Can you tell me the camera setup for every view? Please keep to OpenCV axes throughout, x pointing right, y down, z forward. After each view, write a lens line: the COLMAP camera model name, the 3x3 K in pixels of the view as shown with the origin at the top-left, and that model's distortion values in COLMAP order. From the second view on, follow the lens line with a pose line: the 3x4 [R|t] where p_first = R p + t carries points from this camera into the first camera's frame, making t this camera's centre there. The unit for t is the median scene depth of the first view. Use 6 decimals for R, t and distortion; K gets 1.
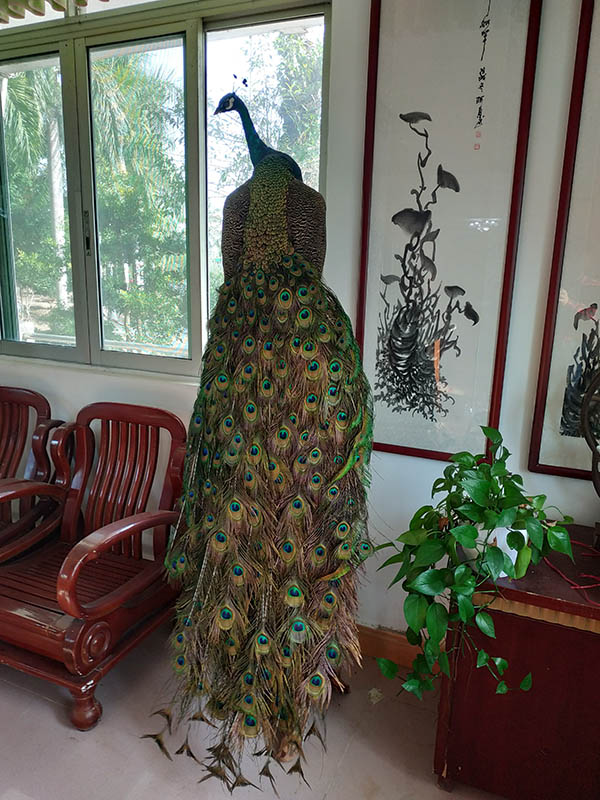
lens RADIAL K [[578.1, 0, 300.0], [0, 578.1, 400.0], [0, 0, 1]] dist [0.002803, -0.043456]
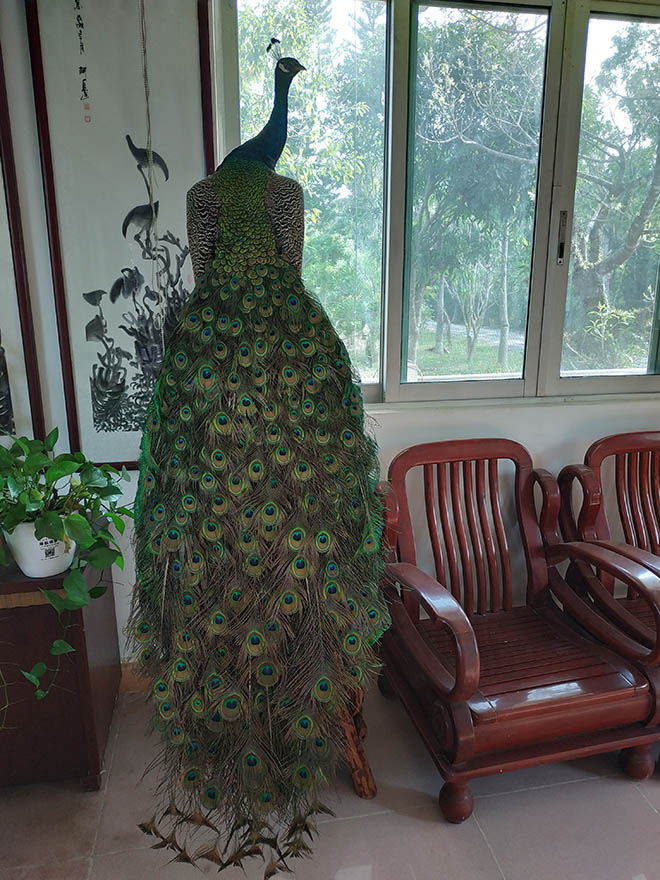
lens RADIAL K [[635.9, 0, 330.0], [0, 635.9, 440.0], [0, 0, 1]] dist [0.002803, -0.043456]
pose [[0.833634, -0.173004, 0.524523, -1.260661], [0.147639, 0.984919, 0.090211, -0.146072], [-0.532220, 0.002237, 0.846603, 0.440894]]
